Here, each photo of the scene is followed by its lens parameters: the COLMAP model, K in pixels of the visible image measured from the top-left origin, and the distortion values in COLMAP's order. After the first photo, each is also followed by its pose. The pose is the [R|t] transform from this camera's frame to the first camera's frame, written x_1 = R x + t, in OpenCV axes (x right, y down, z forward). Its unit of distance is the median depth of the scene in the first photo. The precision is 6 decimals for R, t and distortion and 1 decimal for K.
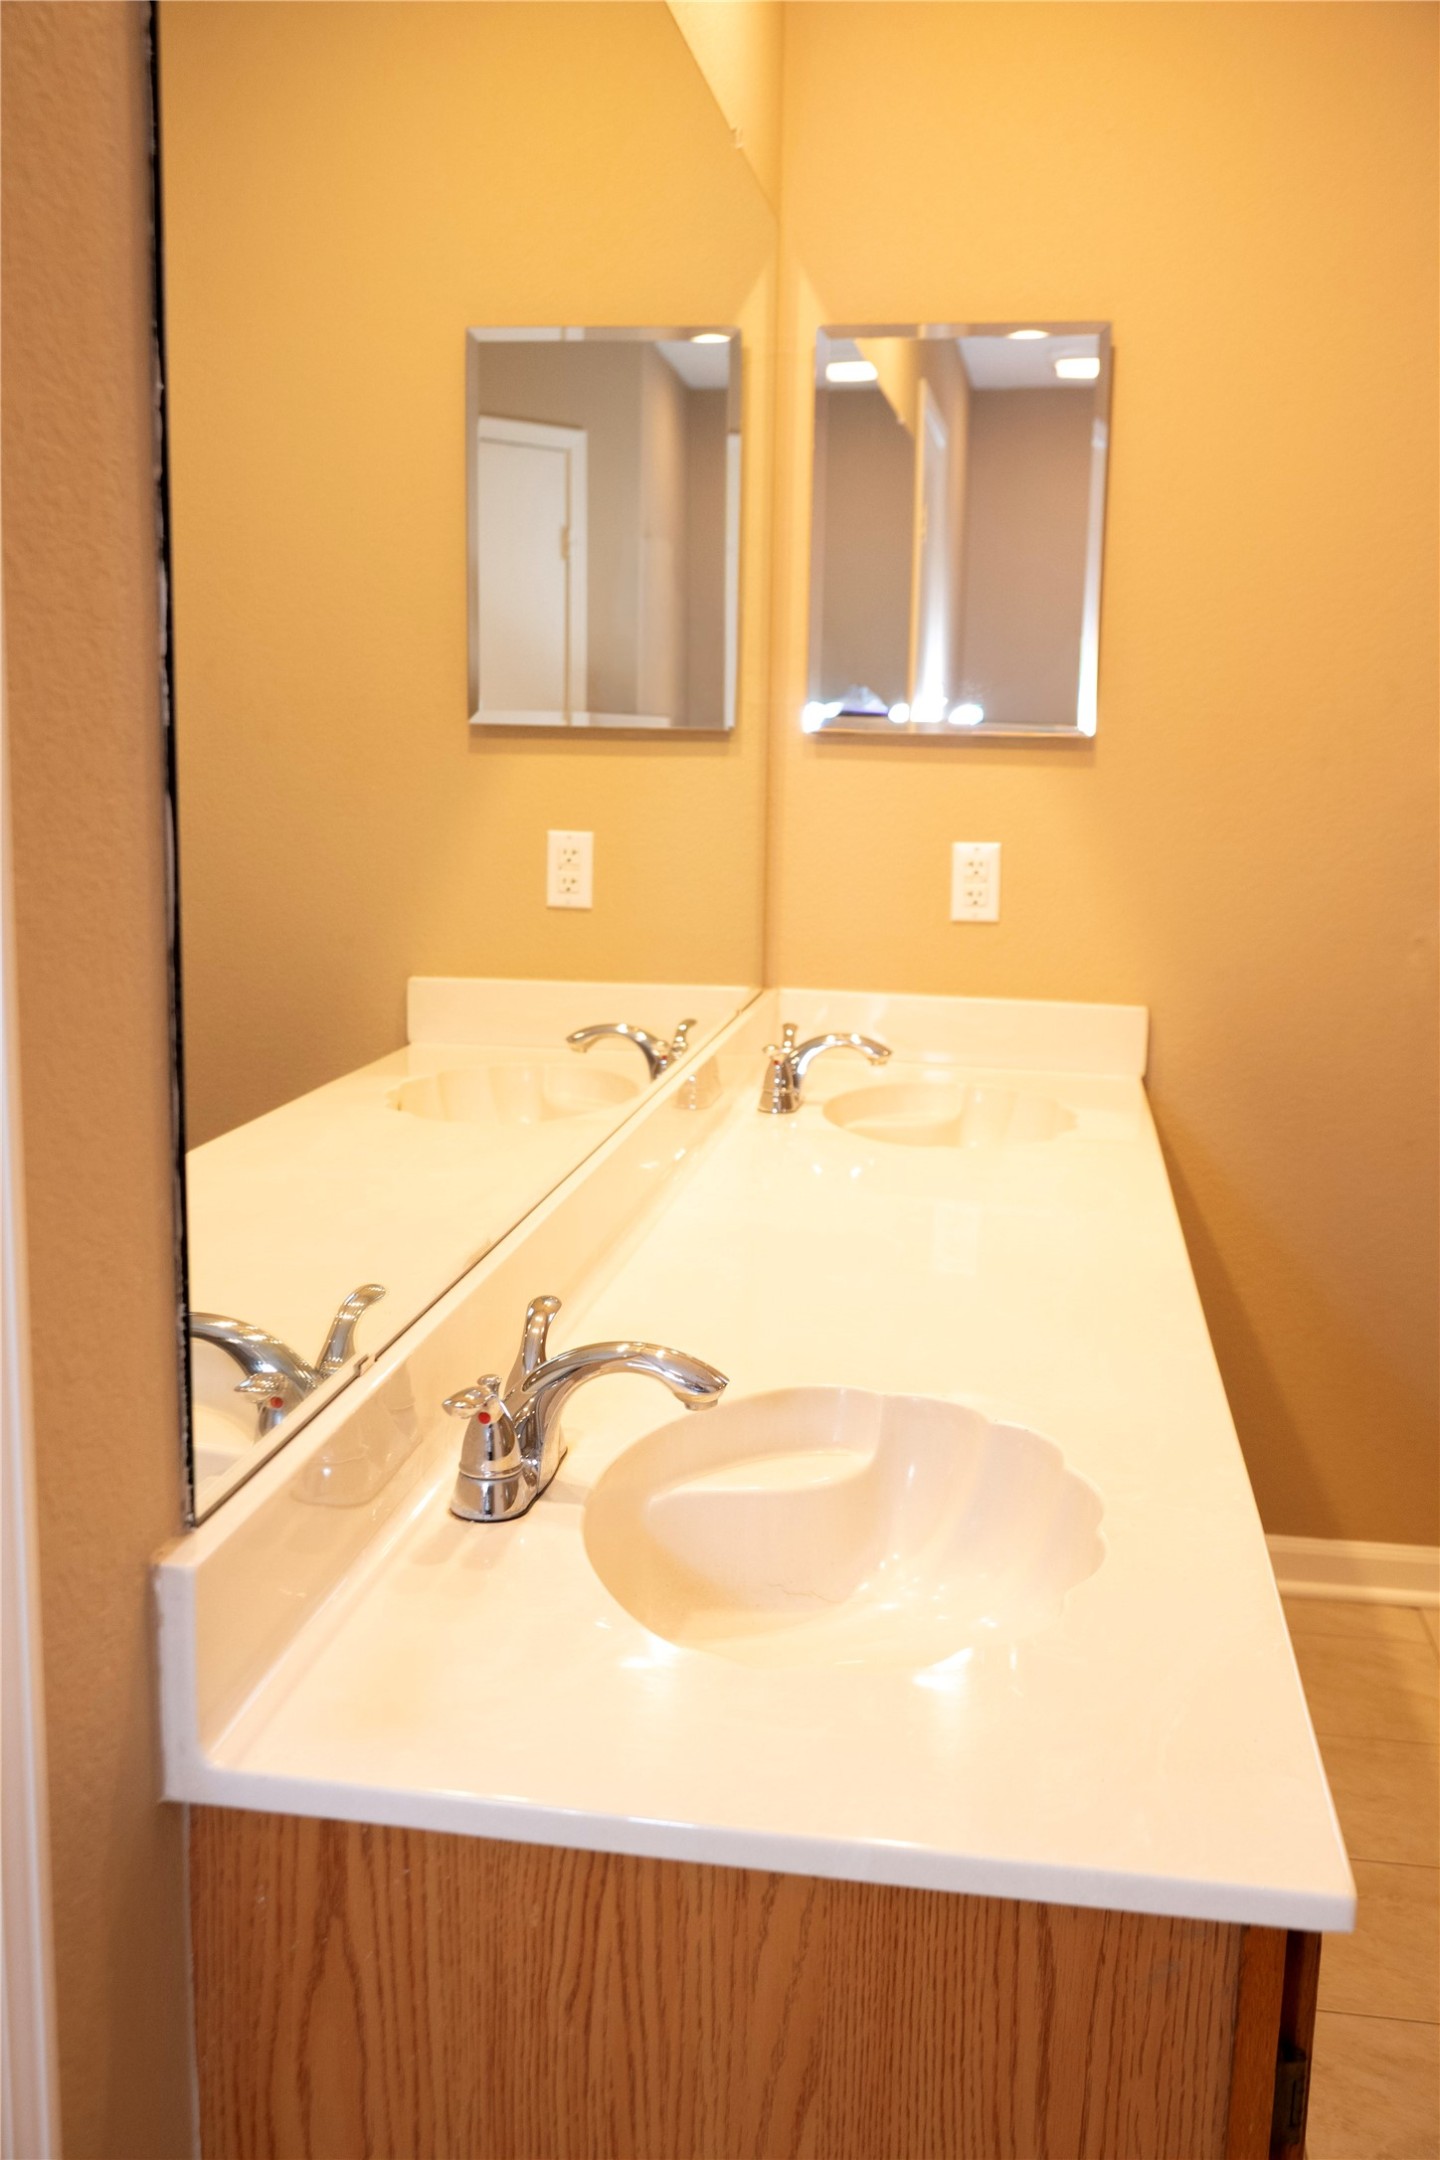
lens RADIAL K [[2092.0, 0, 720.0], [0, 2092.0, 1080.0], [0, 0, 1]] dist [-0.008279, 0.003616]
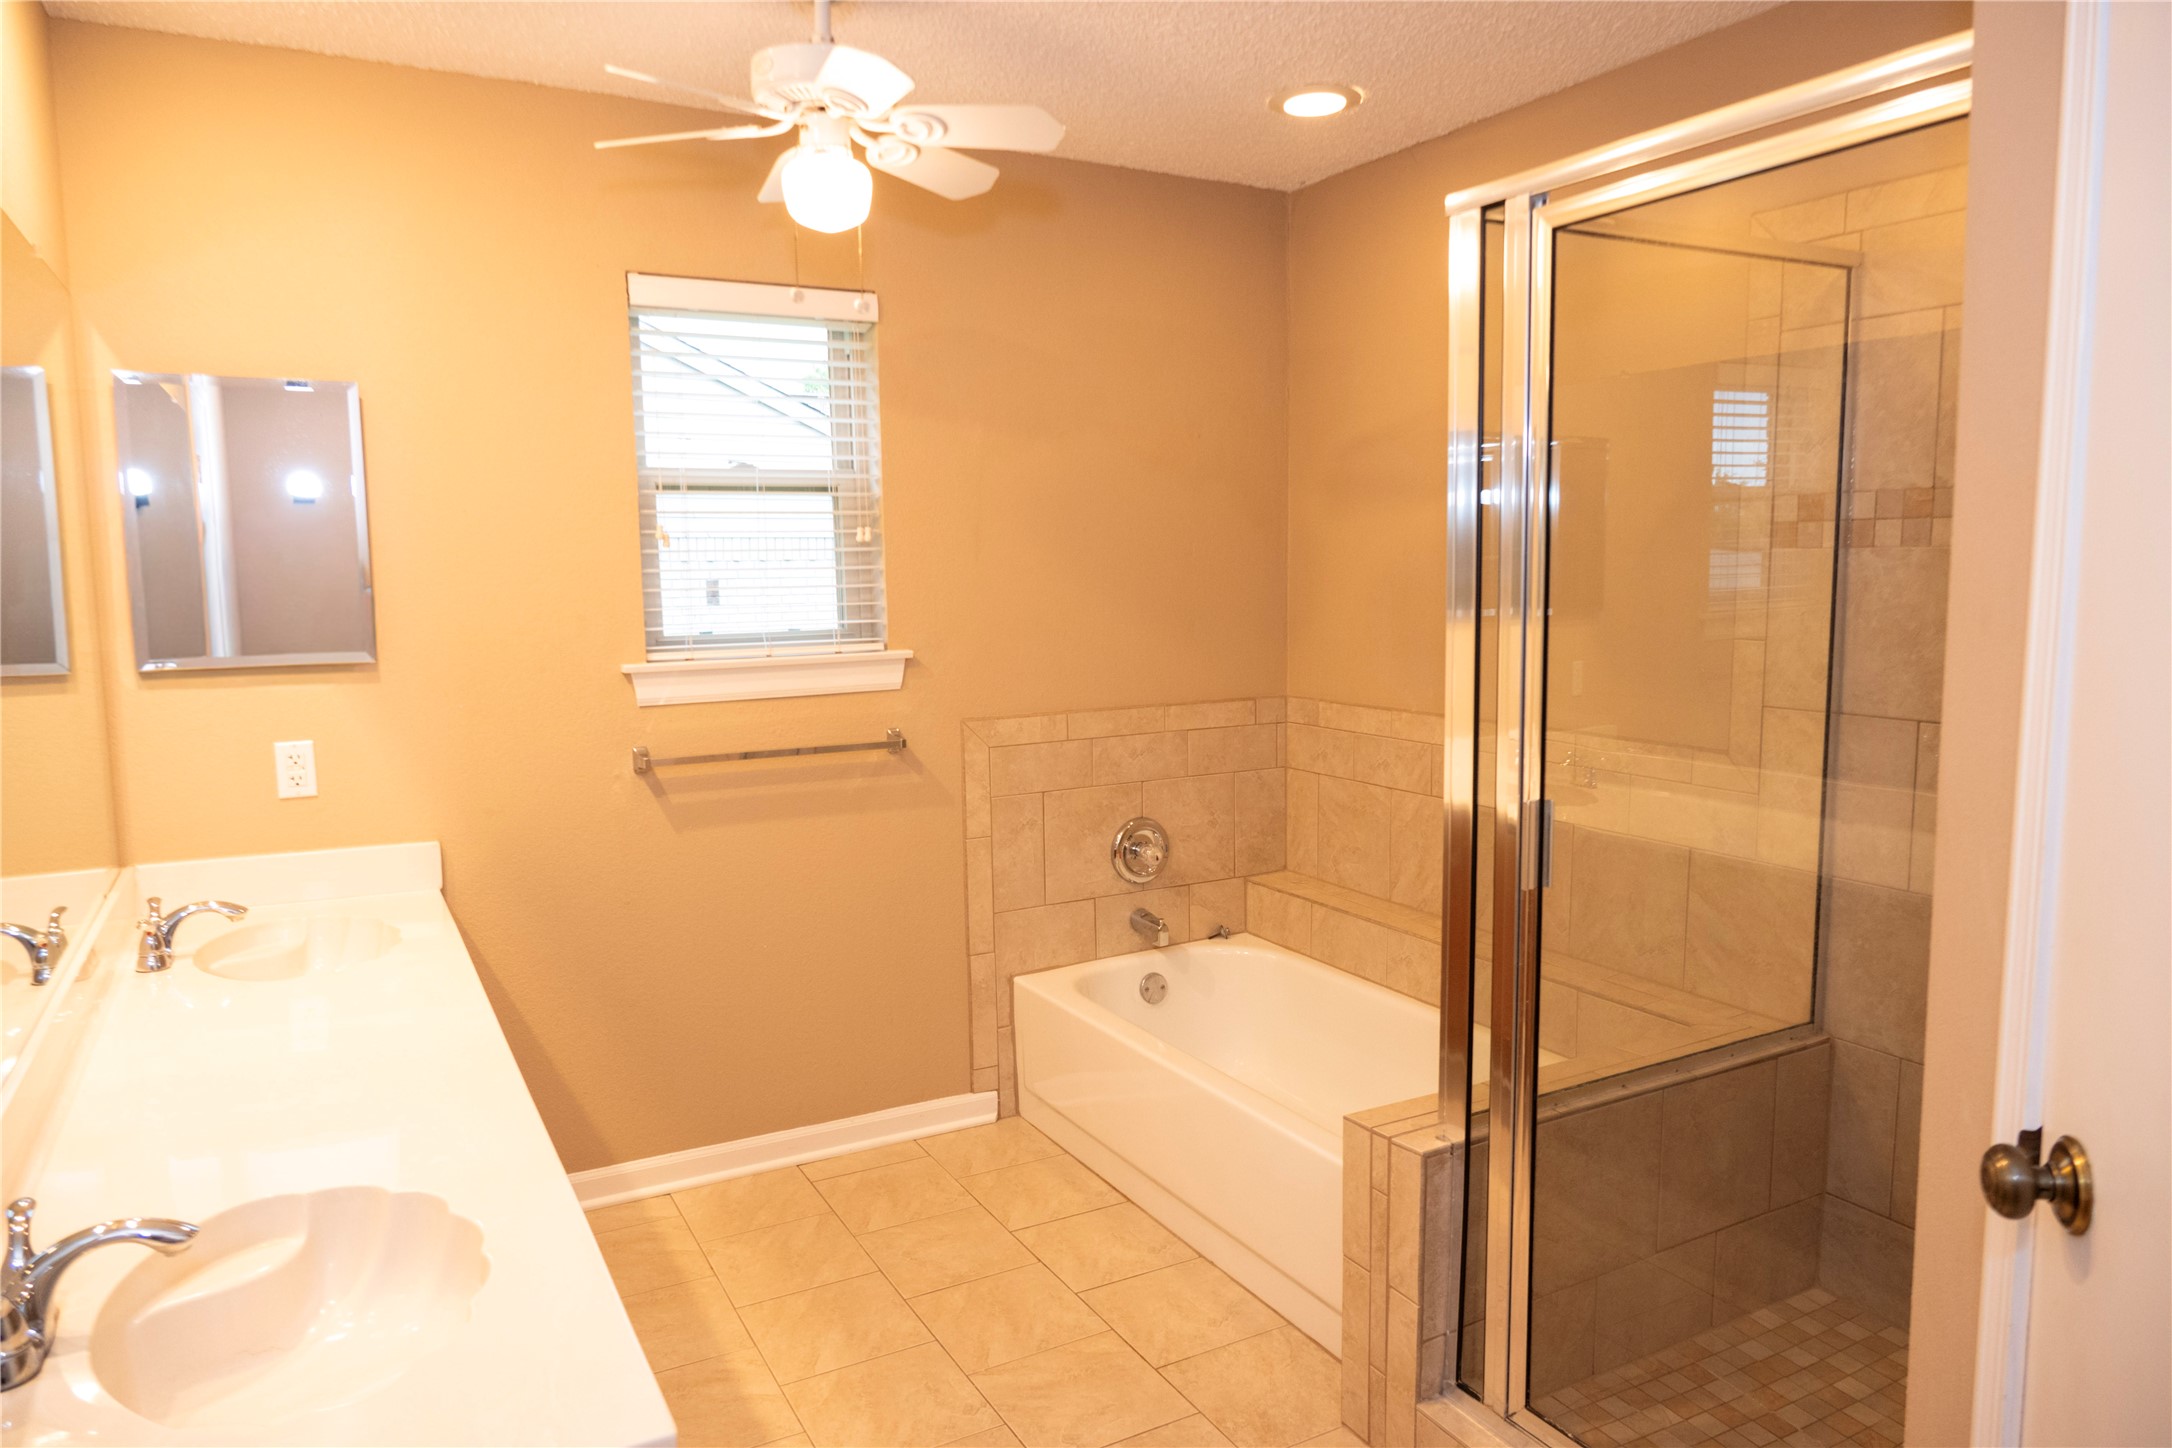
lens RADIAL K [[1432.5, 0, 1084.8], [0, 1432.5, 732.8], [0, 0, 1]] dist [0.005801, -0.006869]
pose [[0.795541, -0.096240, 0.598207, -0.031351], [0.126500, 0.991929, -0.008647, -0.049565], [-0.592547, 0.082552, 0.801295, -0.081553]]
